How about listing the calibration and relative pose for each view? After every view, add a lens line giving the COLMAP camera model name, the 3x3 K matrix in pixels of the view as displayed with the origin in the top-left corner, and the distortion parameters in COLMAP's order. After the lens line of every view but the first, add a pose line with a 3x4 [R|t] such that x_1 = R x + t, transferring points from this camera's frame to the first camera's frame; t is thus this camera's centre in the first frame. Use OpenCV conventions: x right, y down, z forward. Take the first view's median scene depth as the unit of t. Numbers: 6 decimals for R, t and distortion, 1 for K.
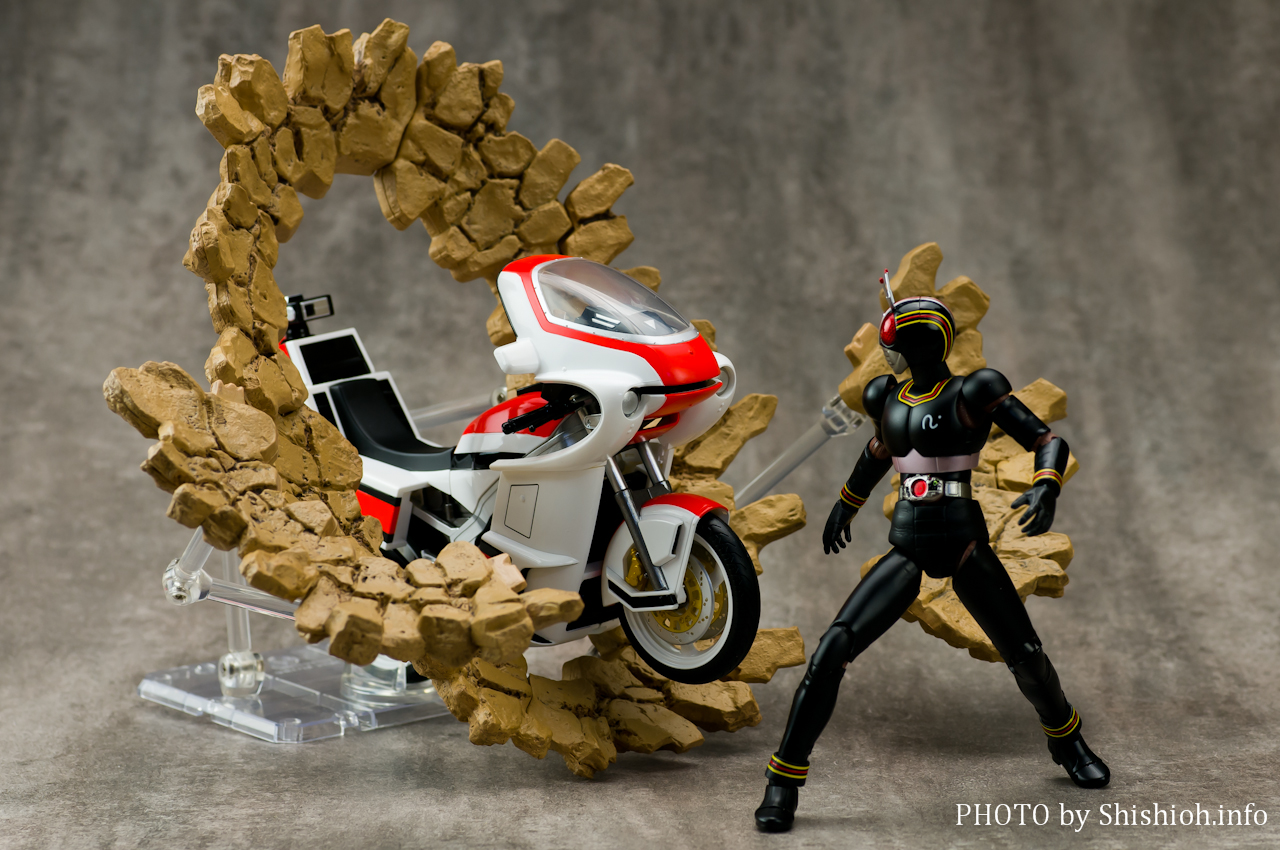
lens RADIAL K [[4193.7, 0, 700.5], [0, 4193.7, 423.2], [0, 0, 1]] dist [0.033498, -0.572225]
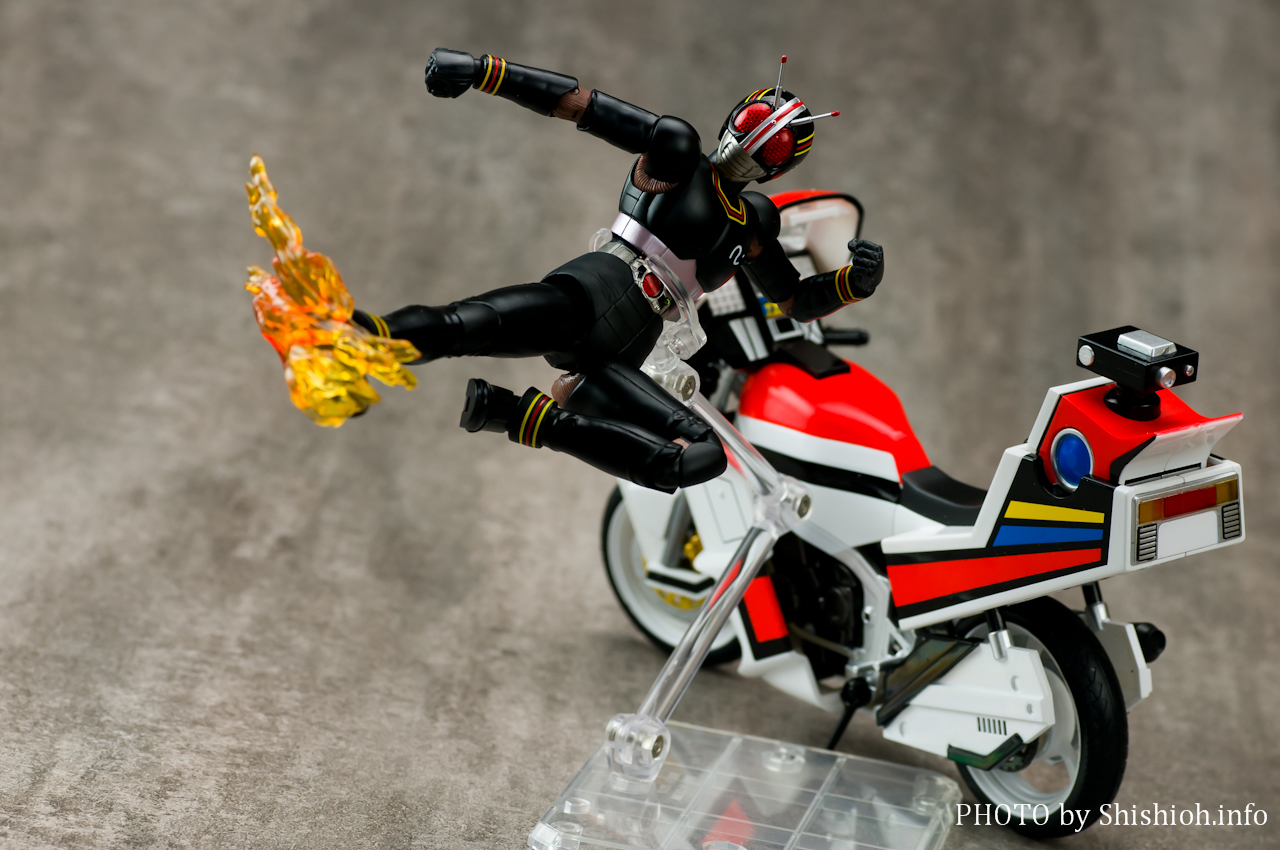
lens RADIAL K [[4471.4, 0, 640.0], [0, 4471.4, 425.0], [0, 0, 1]] dist [0.068137, -1.866048]
pose [[0.985780, 0.164413, -0.034738, -0.008817], [-0.160888, 0.983100, 0.087352, -0.034842], [0.048513, -0.080521, 0.995572, 0.119224]]
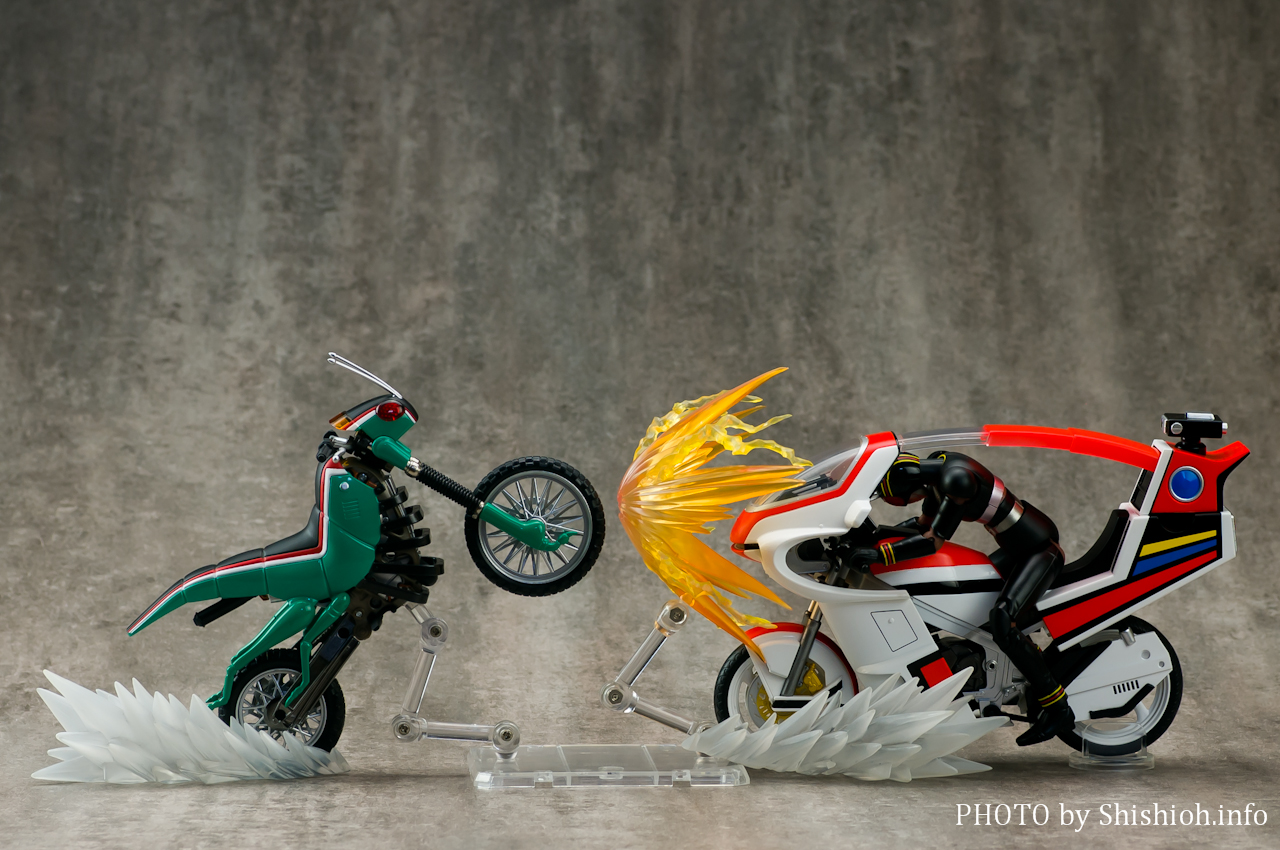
lens RADIAL K [[5000.4, 0, 640.0], [0, 5000.4, 425.0], [0, 0, 1]] dist [0.042179, -1.054110]
pose [[0.999767, 0.014726, -0.015793, 0.003967], [-0.015324, 0.999142, -0.038470, 0.027073], [0.015213, 0.038703, 0.999135, -0.413335]]
